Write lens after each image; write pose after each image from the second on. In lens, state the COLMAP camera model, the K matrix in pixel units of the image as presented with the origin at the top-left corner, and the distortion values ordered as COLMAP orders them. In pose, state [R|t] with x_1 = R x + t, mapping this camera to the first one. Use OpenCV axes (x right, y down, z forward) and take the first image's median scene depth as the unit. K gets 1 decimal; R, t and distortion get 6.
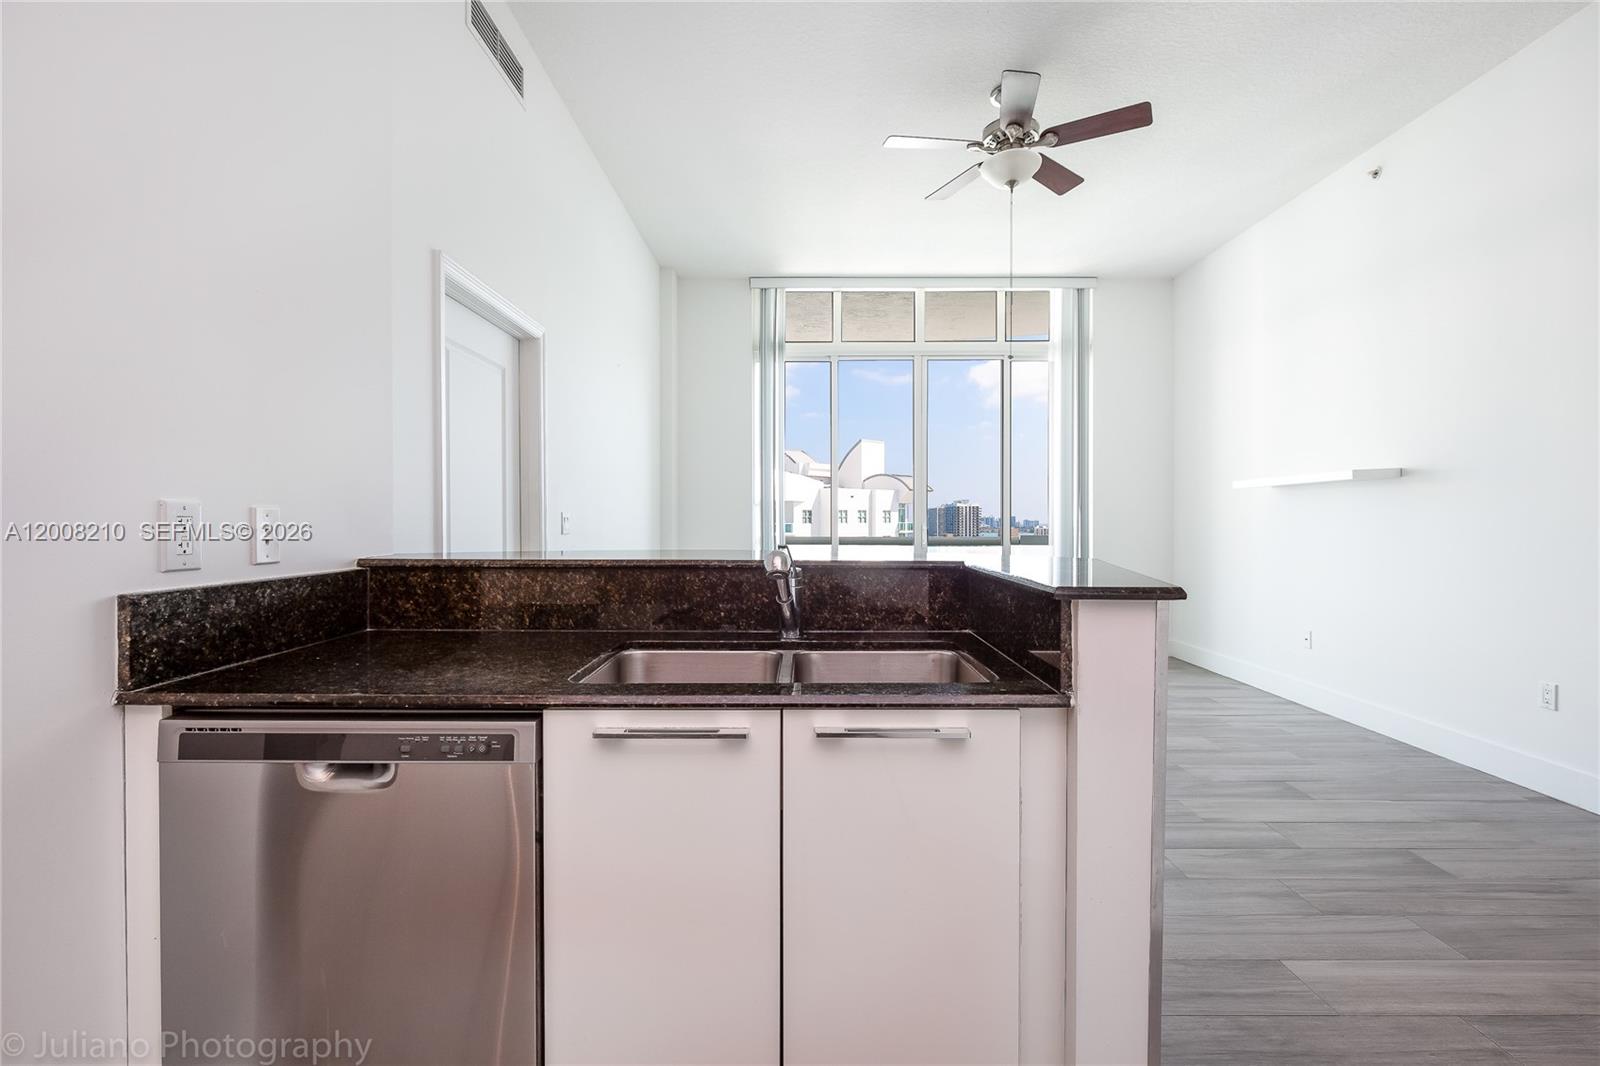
lens RADIAL K [[759.4, 0, 843.2], [0, 759.4, 517.5], [0, 0, 1]] dist [0.023035, 0.000130]
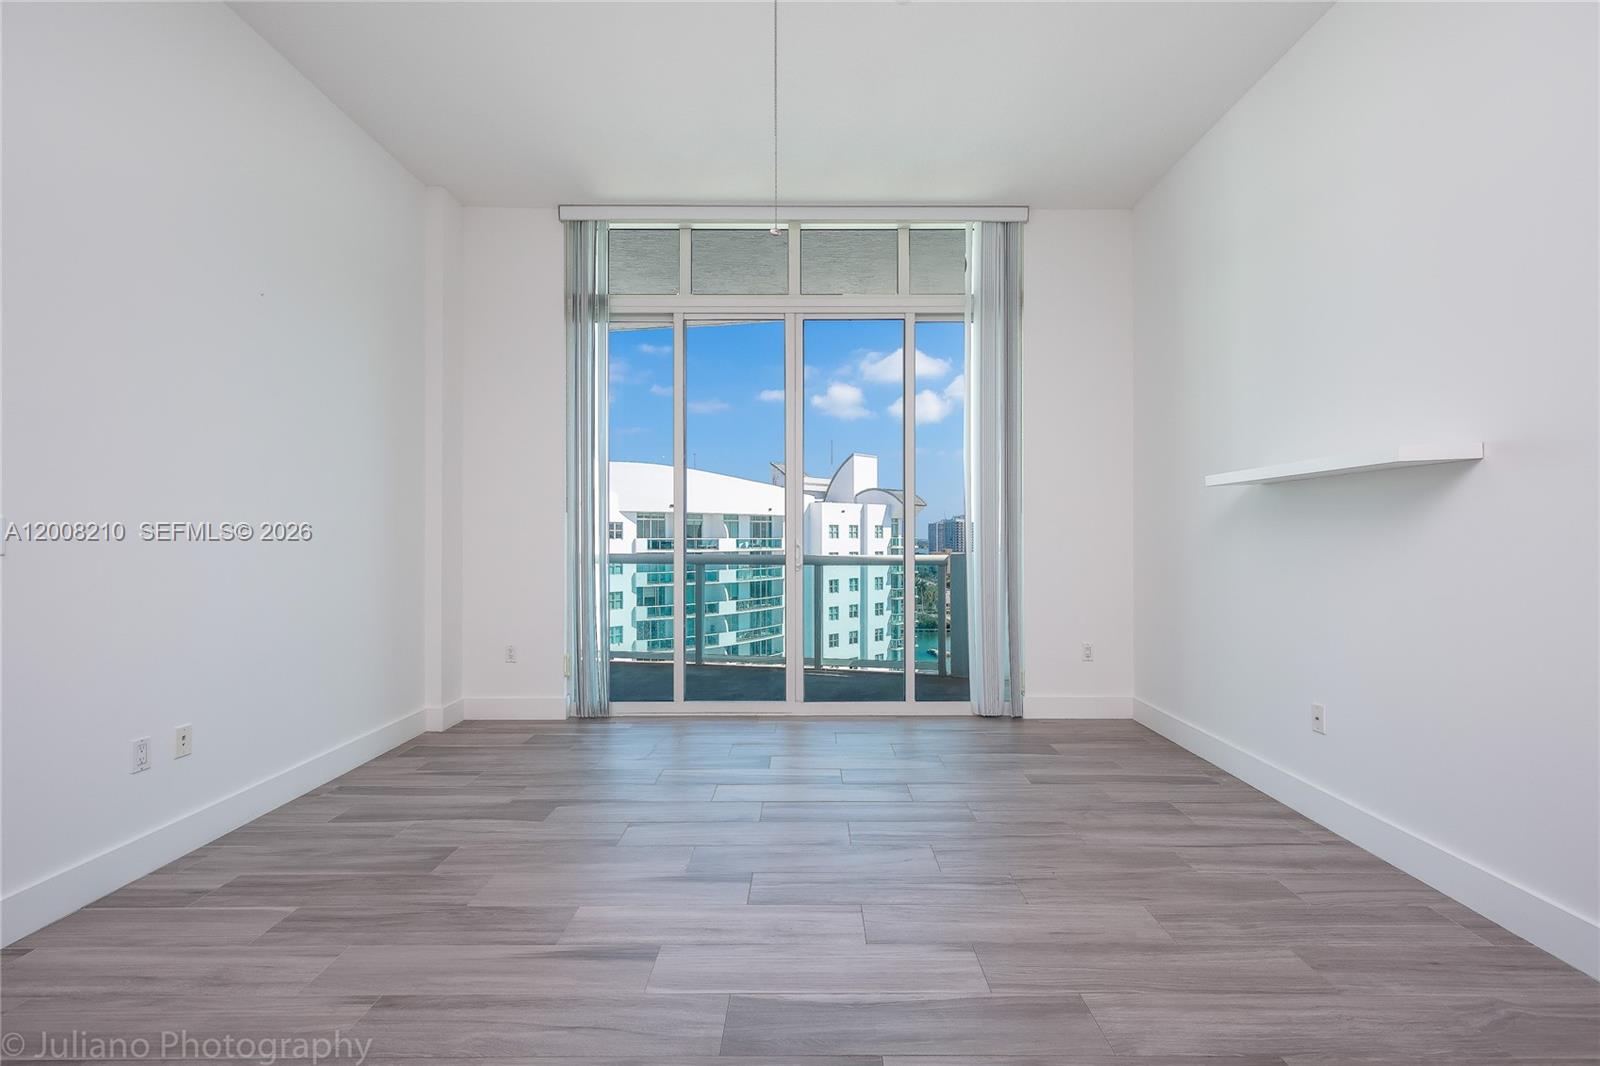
lens RADIAL K [[763.7, 0, 800.0], [0, 763.7, 533.0], [0, 0, 1]] dist [0.003610, 0.000581]
pose [[0.998948, 0.000040, -0.045861, 0.149726], [-0.000019, 1.000000, 0.000454, 0.001756], [0.045862, -0.000453, 0.998948, 0.257561]]
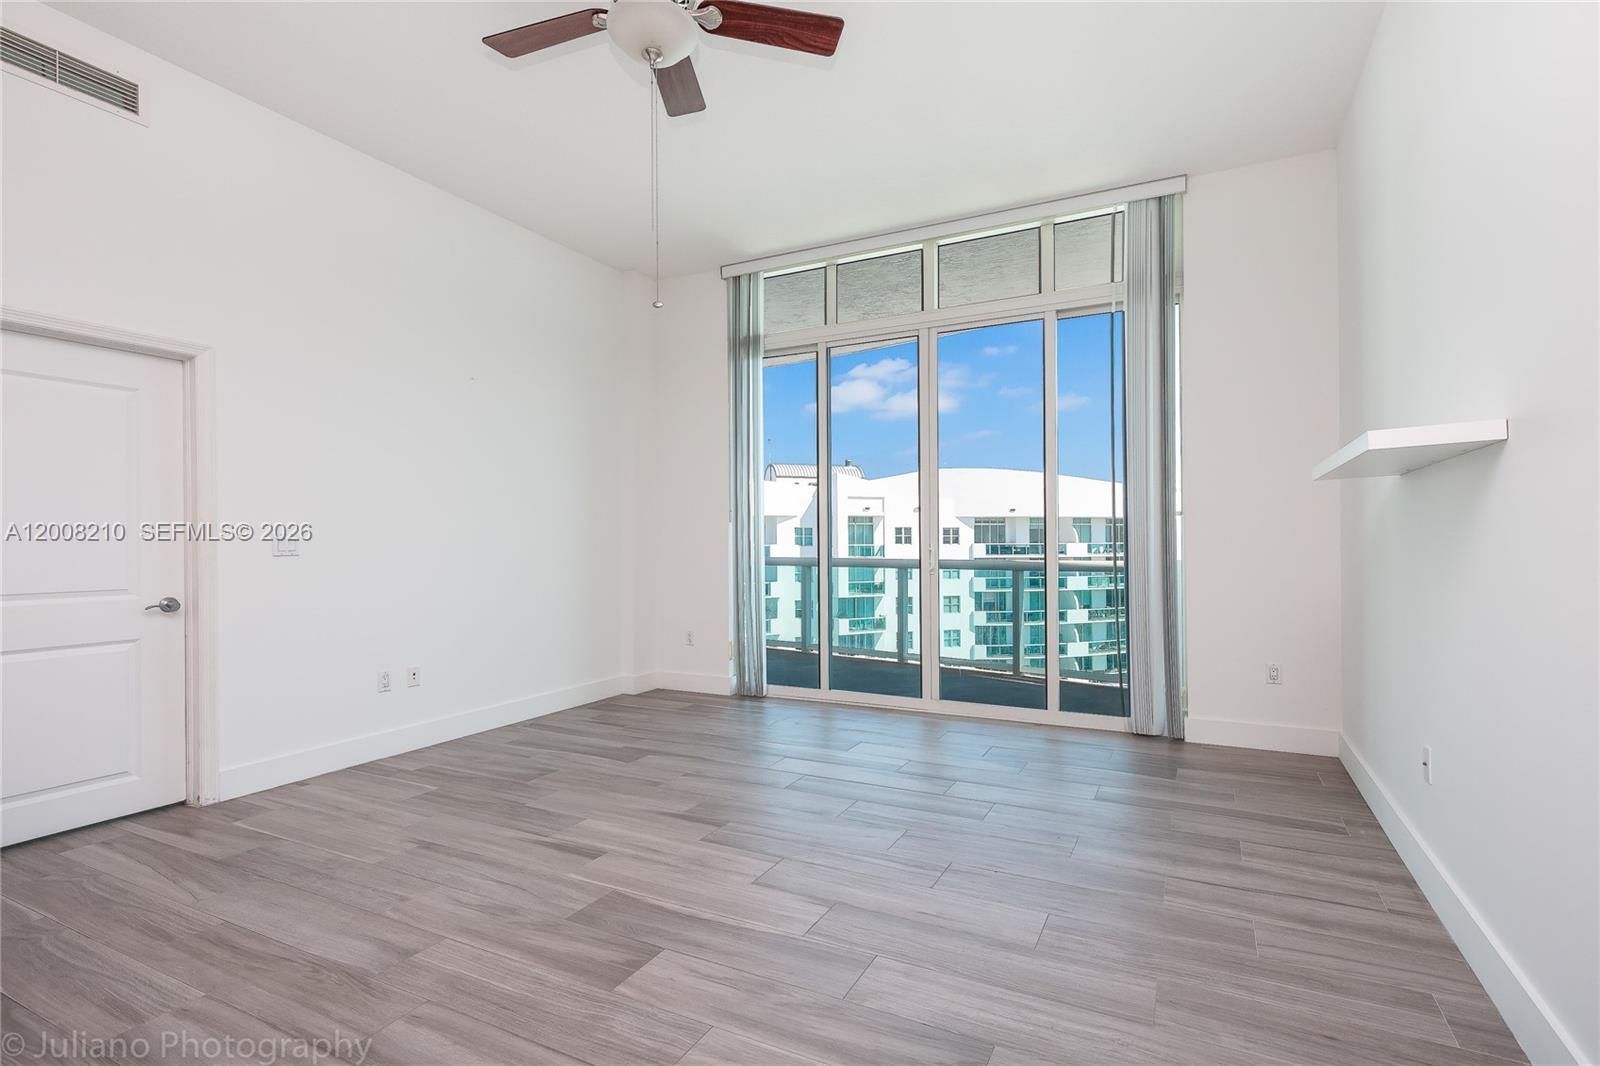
lens RADIAL K [[763.7, 0, 800.0], [0, 763.7, 533.0], [0, 0, 1]] dist [0.003610, 0.000581]
pose [[0.870501, -0.010126, -0.492062, 0.377316], [0.007141, 0.999943, -0.007944, 0.002562], [0.492114, 0.003402, 0.870524, 0.258316]]
